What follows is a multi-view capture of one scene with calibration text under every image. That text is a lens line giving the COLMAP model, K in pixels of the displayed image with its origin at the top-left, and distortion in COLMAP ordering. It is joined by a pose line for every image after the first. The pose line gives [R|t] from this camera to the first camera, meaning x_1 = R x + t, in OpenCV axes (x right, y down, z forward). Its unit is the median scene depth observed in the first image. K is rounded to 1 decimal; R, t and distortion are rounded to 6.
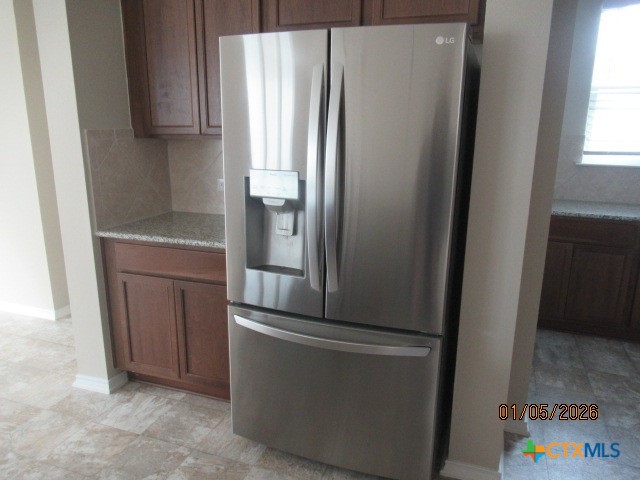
lens RADIAL K [[477.5, 0, 319.5], [0, 477.5, 239.5], [0, 0, 1]] dist [0.001385, 0.000496]
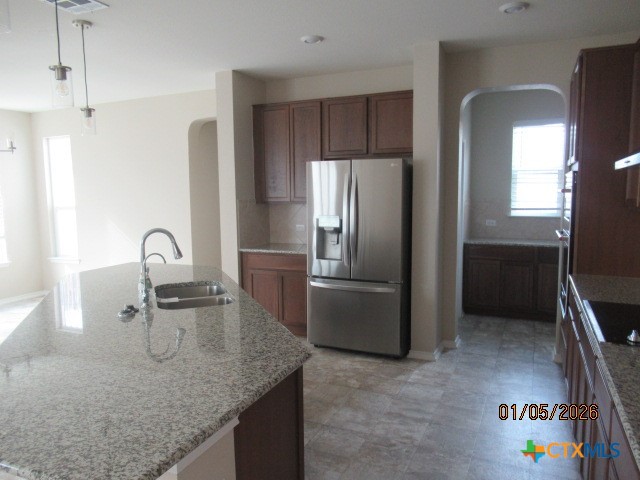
lens RADIAL K [[477.5, 0, 321.6], [0, 477.5, 243.3], [0, 0, 1]] dist [0.001385, 0.000496]
pose [[0.997040, -0.008108, -0.076450, 0.038100], [-0.001840, 0.991621, -0.129165, 0.235221], [0.076857, 0.128923, 0.988672, -1.045570]]
